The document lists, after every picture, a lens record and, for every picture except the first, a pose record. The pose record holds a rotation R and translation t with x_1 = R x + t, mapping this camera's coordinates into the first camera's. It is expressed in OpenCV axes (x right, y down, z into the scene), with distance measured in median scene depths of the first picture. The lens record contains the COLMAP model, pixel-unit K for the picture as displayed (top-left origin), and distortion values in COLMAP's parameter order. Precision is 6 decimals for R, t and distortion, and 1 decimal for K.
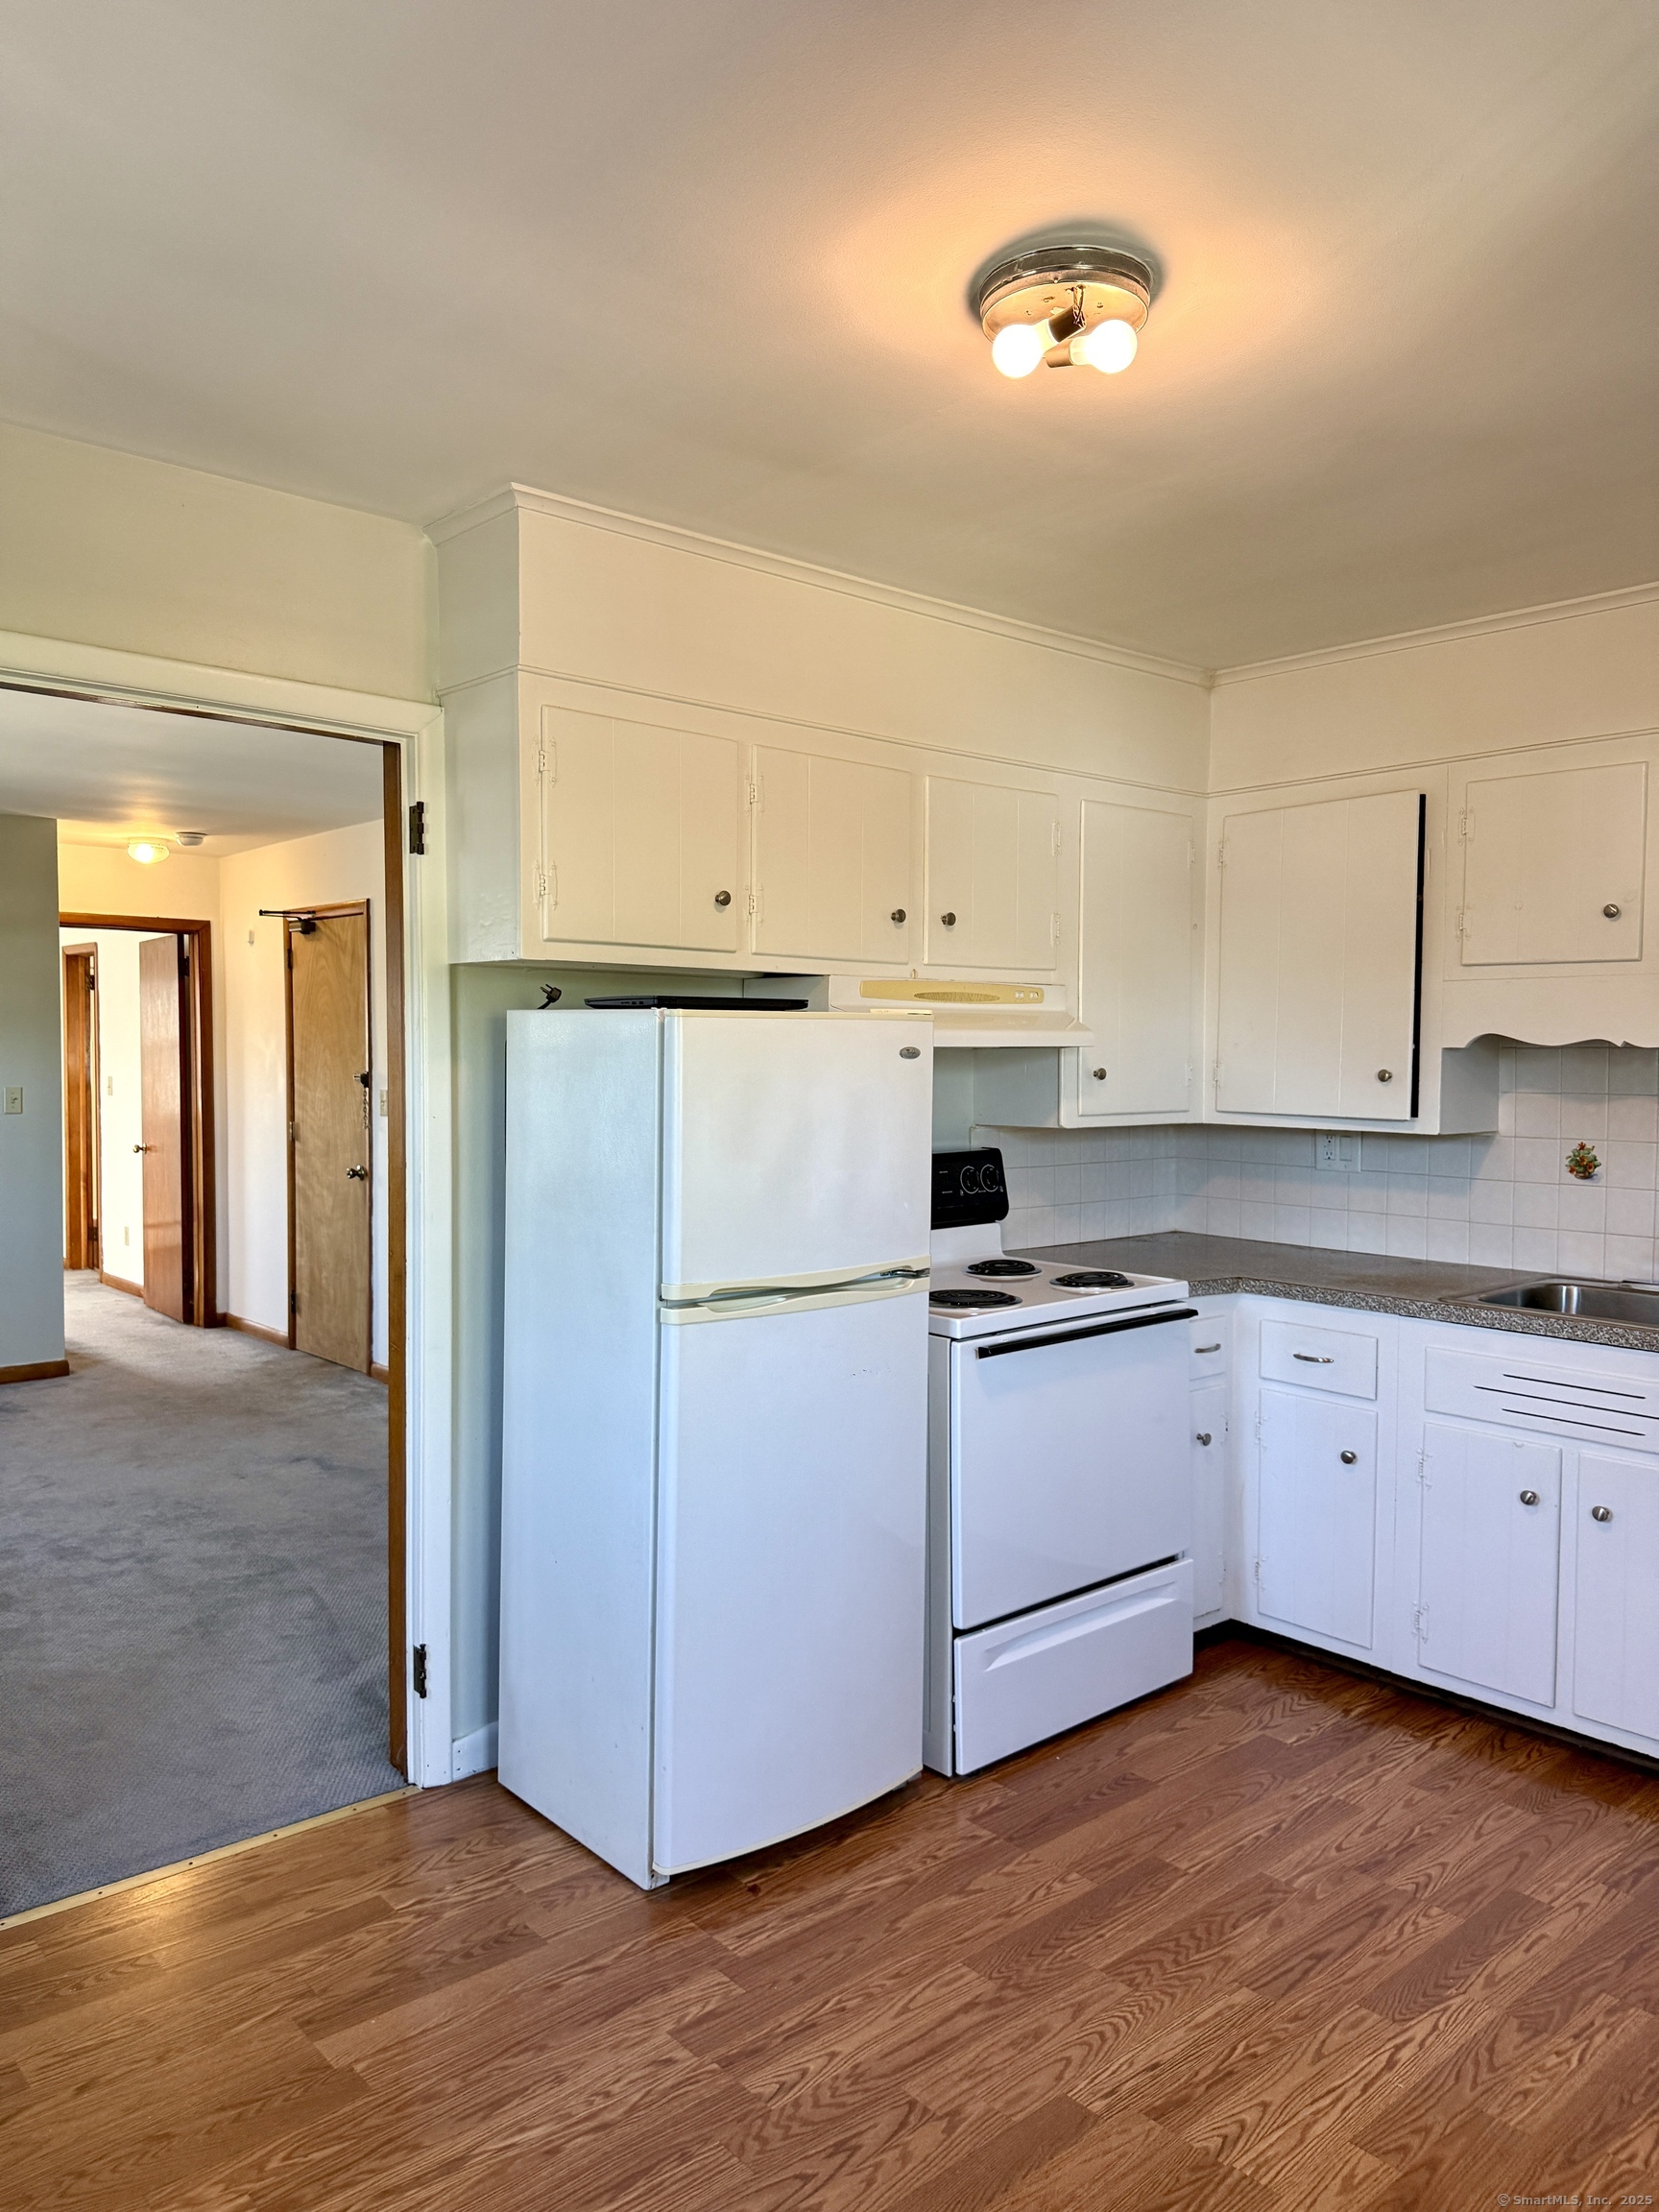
lens RADIAL K [[1560.1, 0, 805.5], [0, 1560.1, 1109.3], [0, 0, 1]] dist [0.005381, -0.010163]
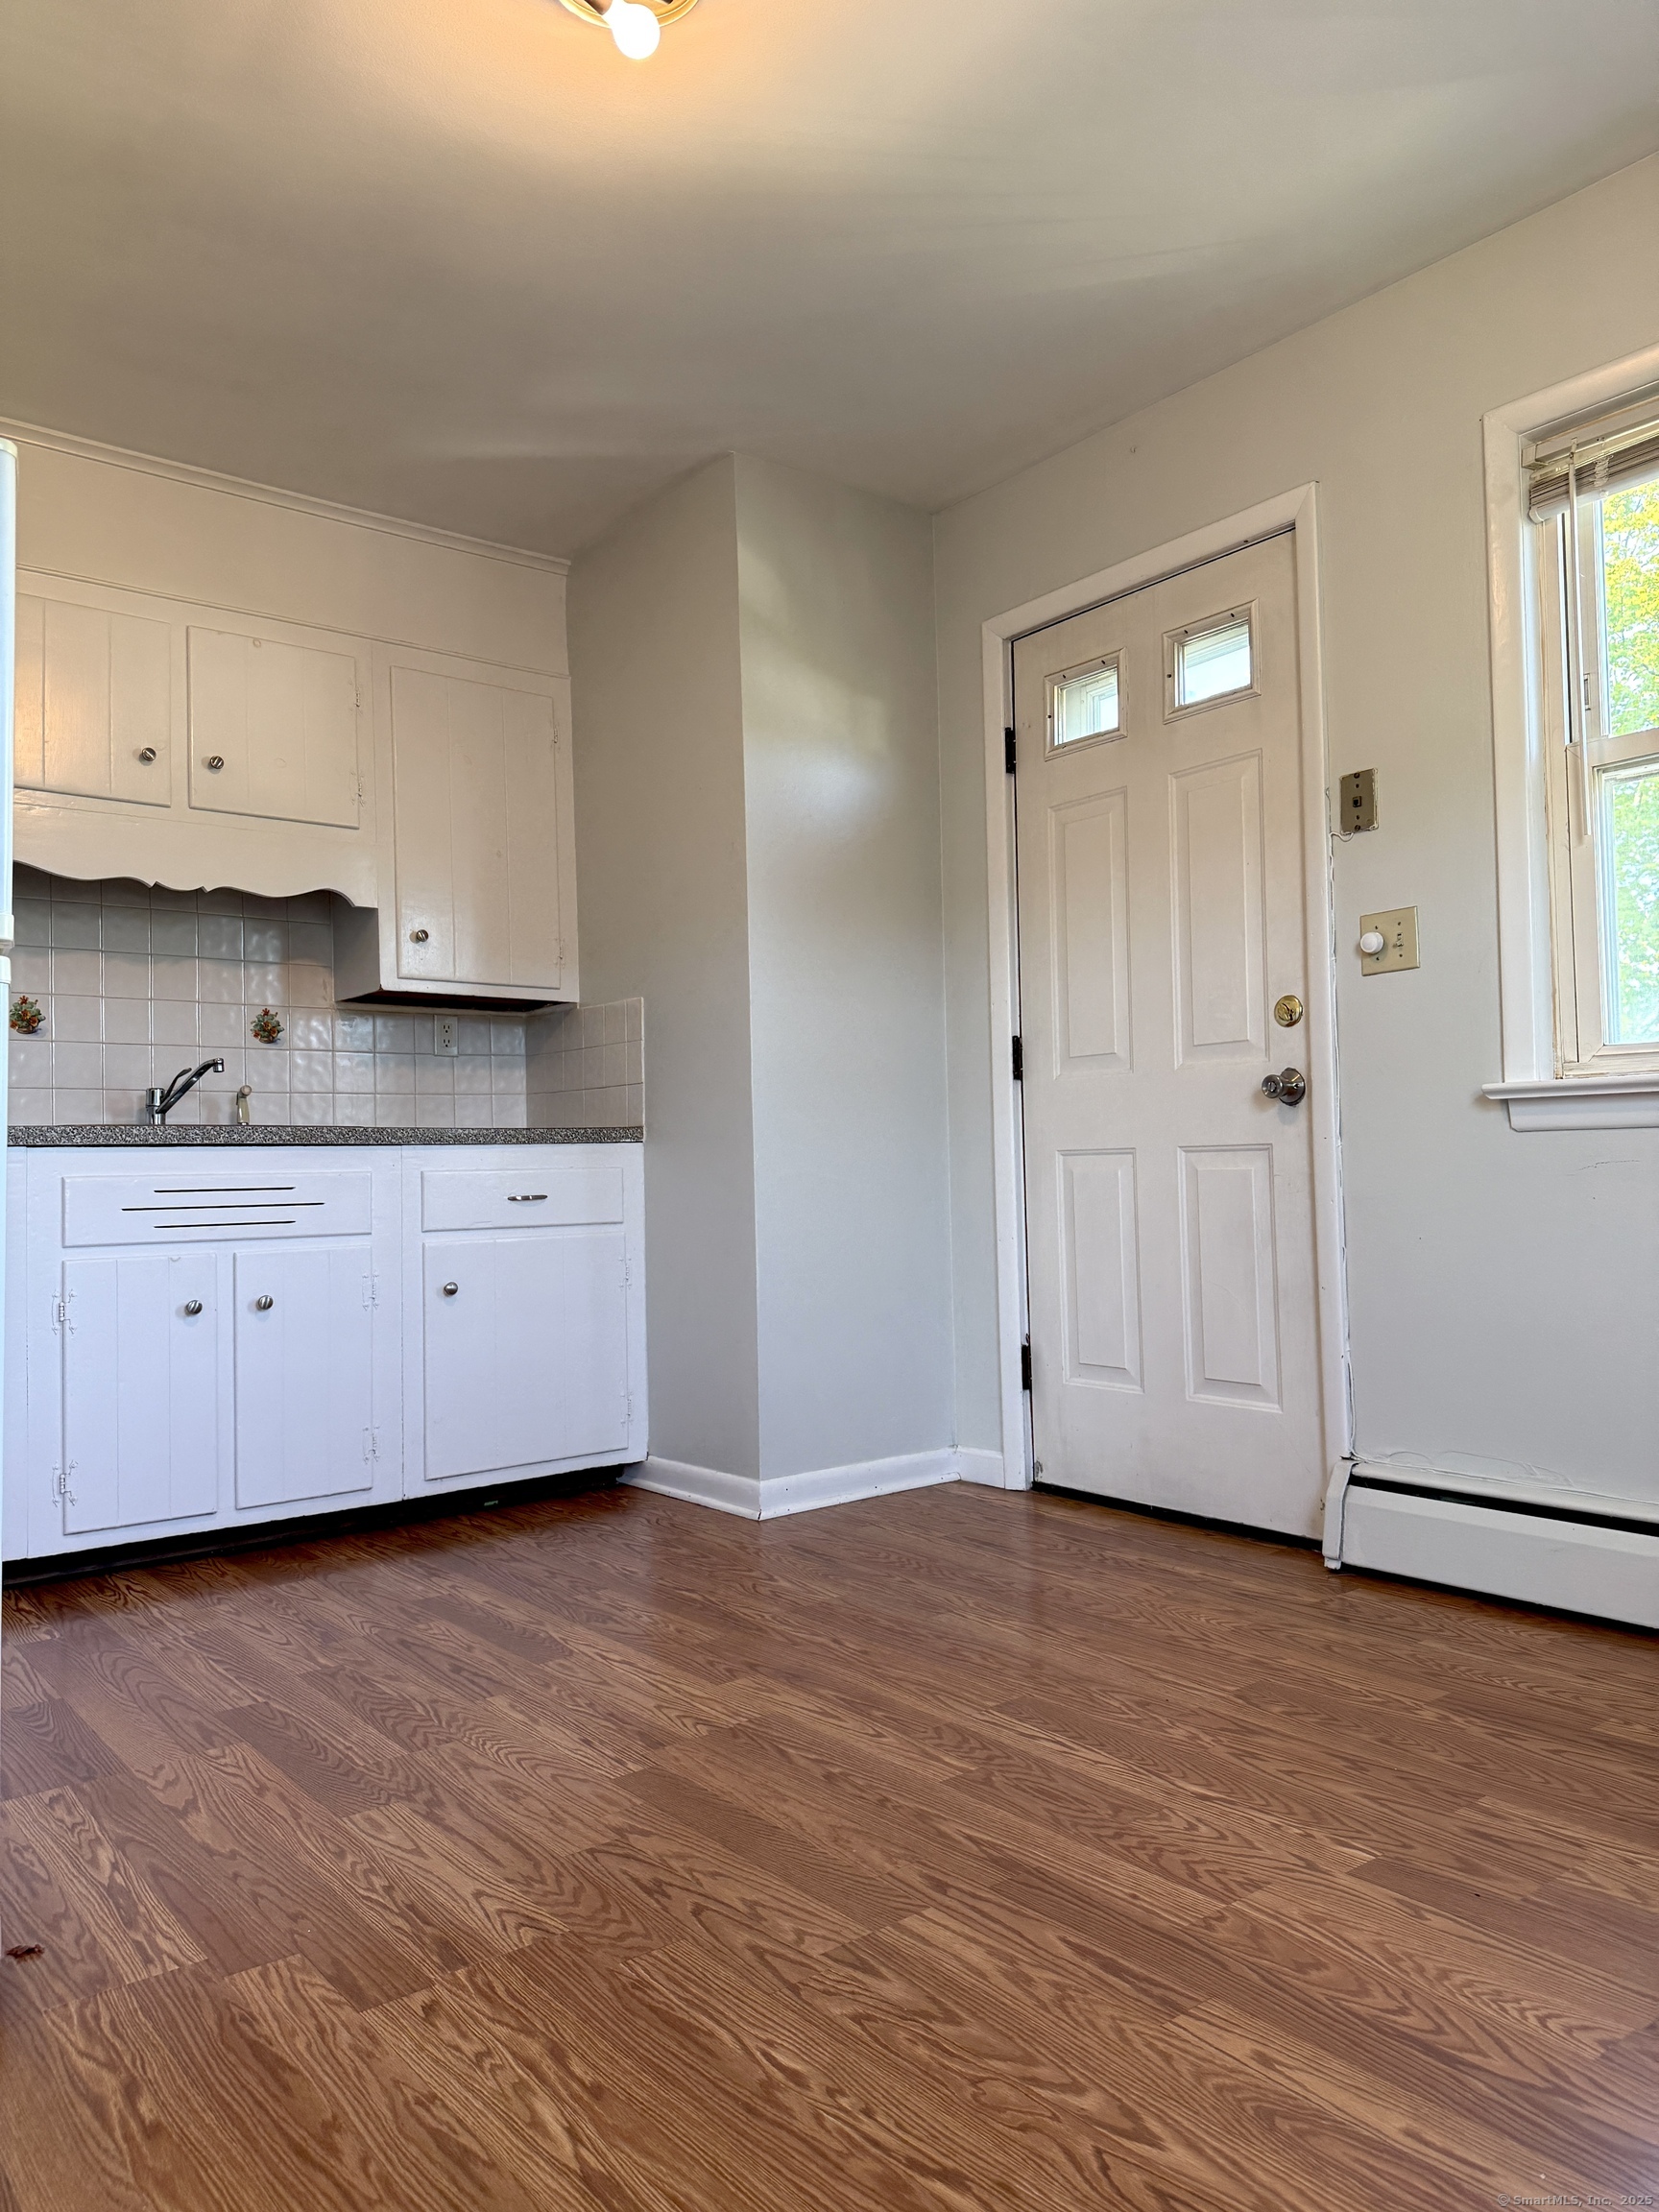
lens RADIAL K [[1582.0, 0, 827.1], [0, 1582.0, 1114.8], [0, 0, 1]] dist [0.006676, -0.003812]
pose [[0.039687, 0.035095, 0.998596, -0.766900], [0.061695, 0.997390, -0.037504, 0.270551], [-0.997306, 0.063097, 0.037418, 0.788095]]
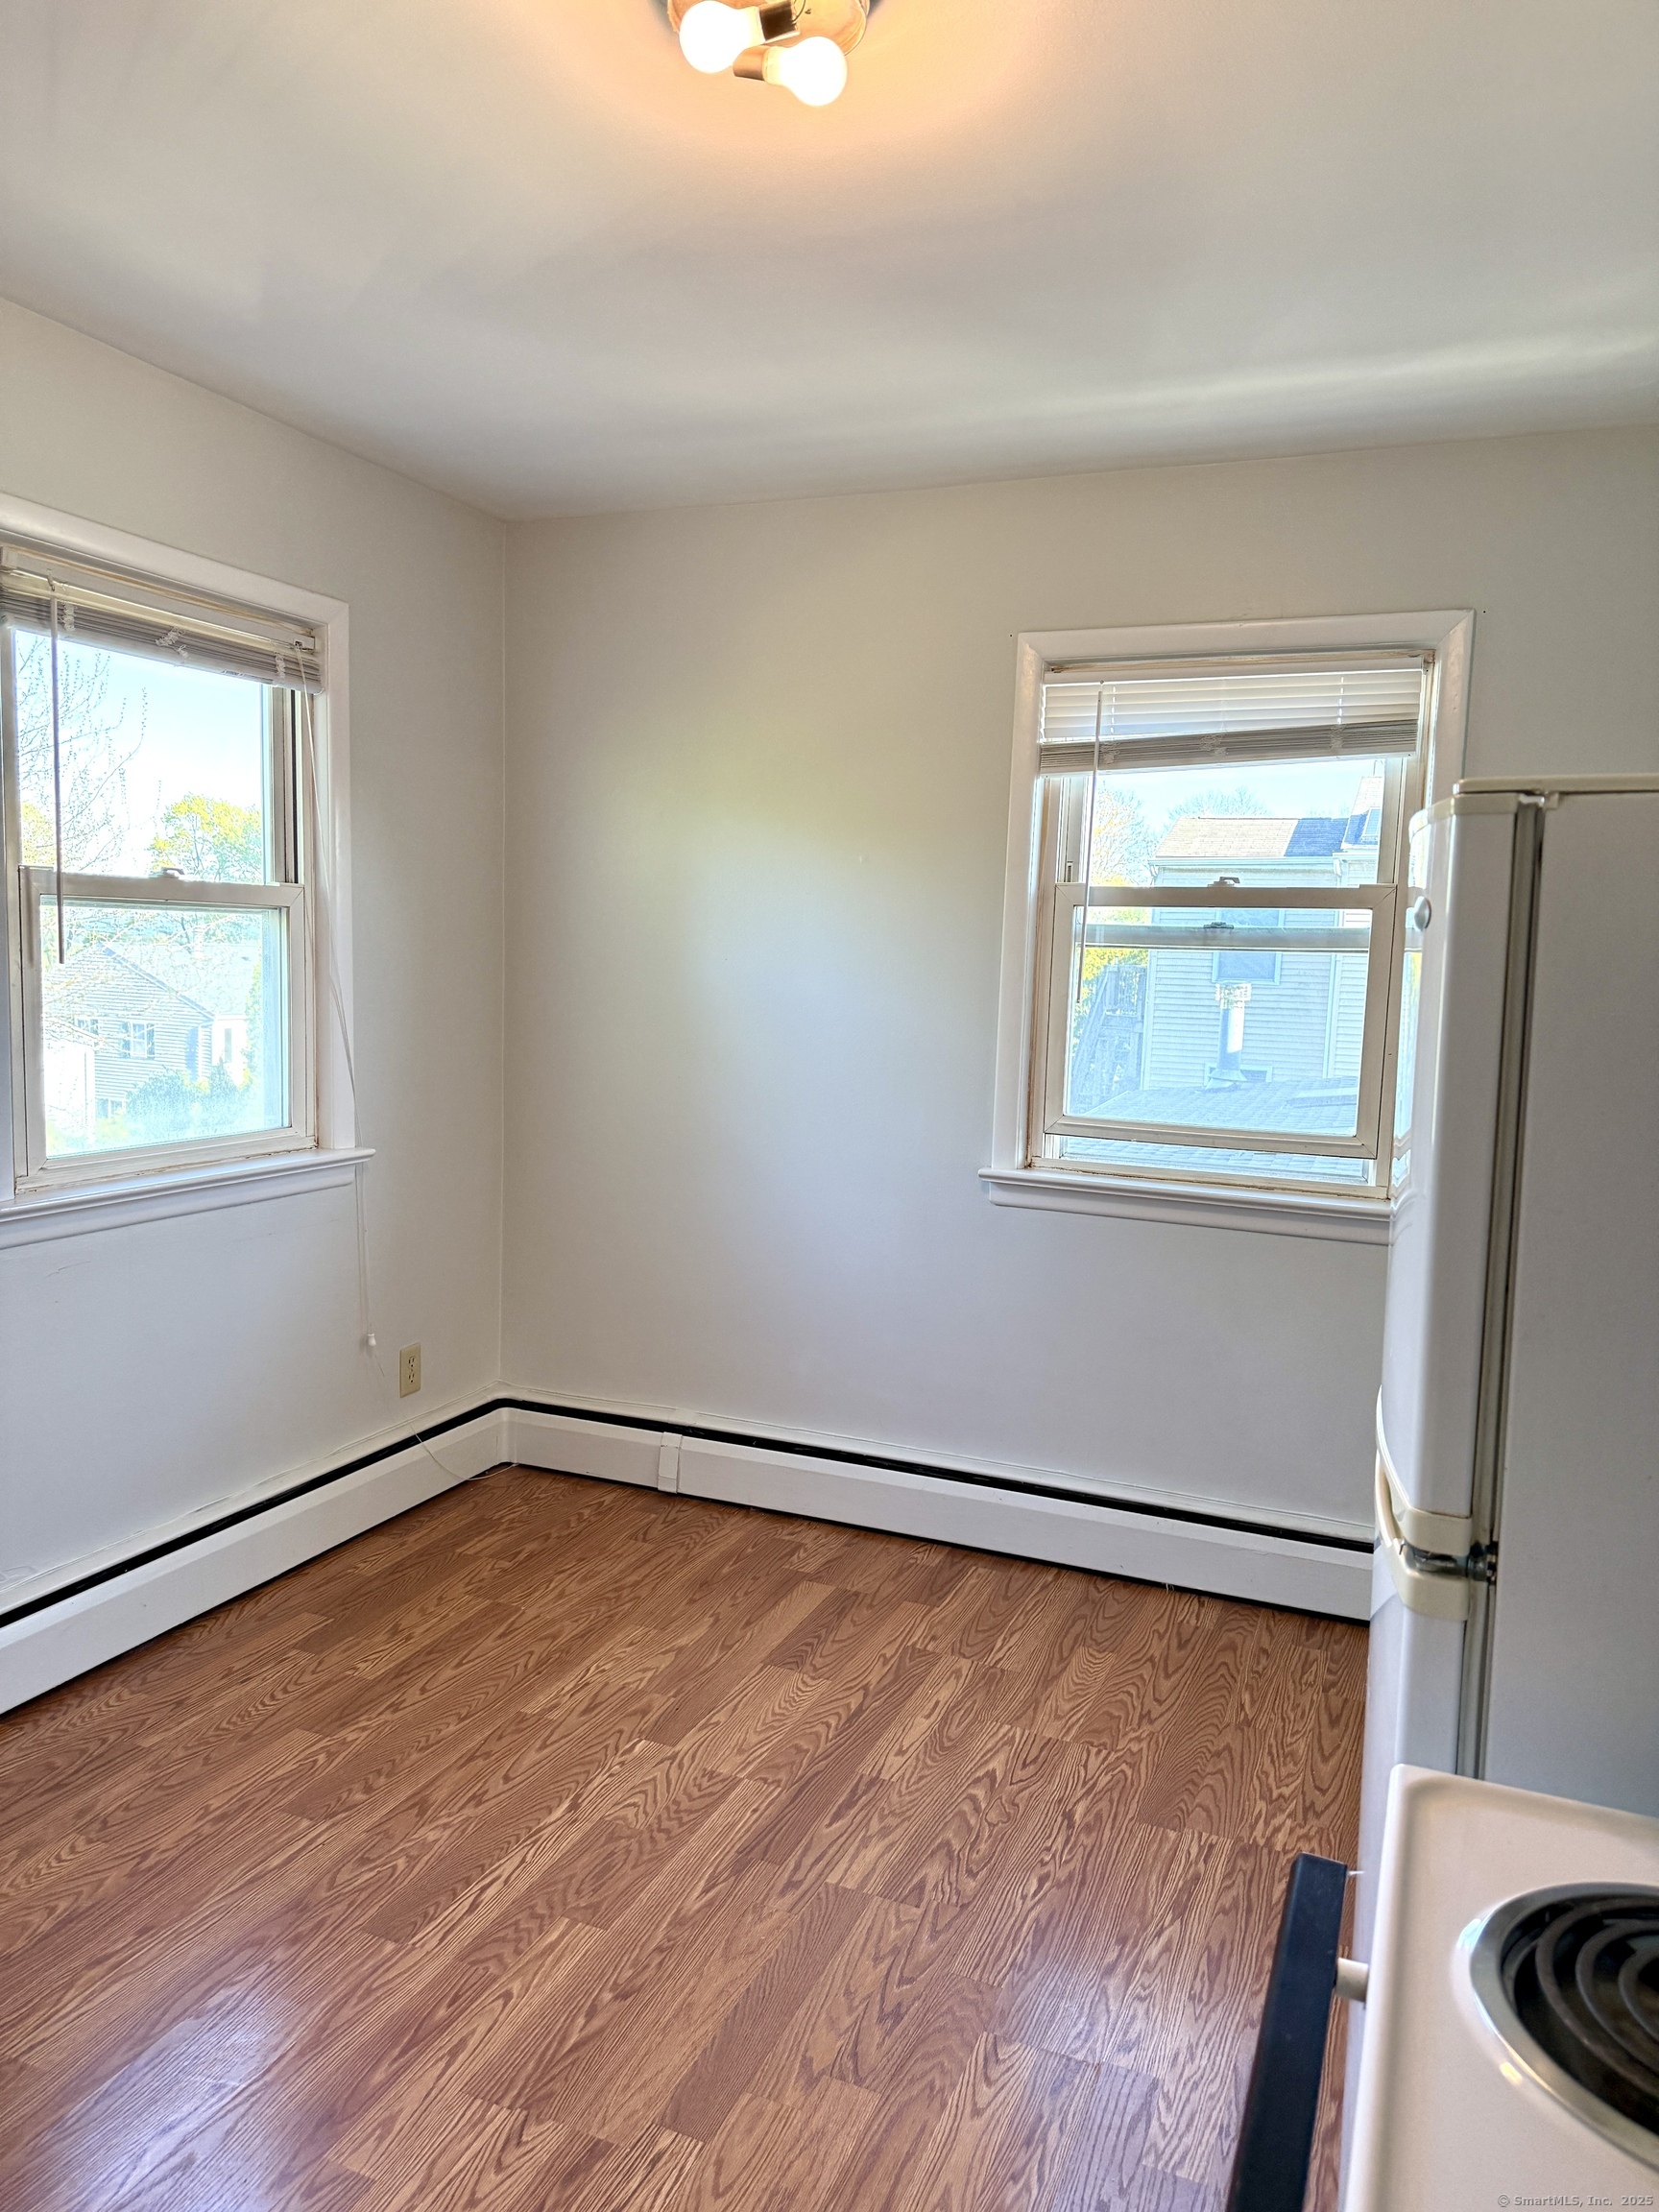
lens RADIAL K [[1582.0, 0, 827.1], [0, 1582.0, 1114.8], [0, 0, 1]] dist [0.006676, -0.003812]
pose [[-0.891086, 0.019137, -0.453432, 0.473241], [-0.052738, 0.987976, 0.145337, -0.046730], [0.450761, 0.153421, -0.879362, 1.652932]]
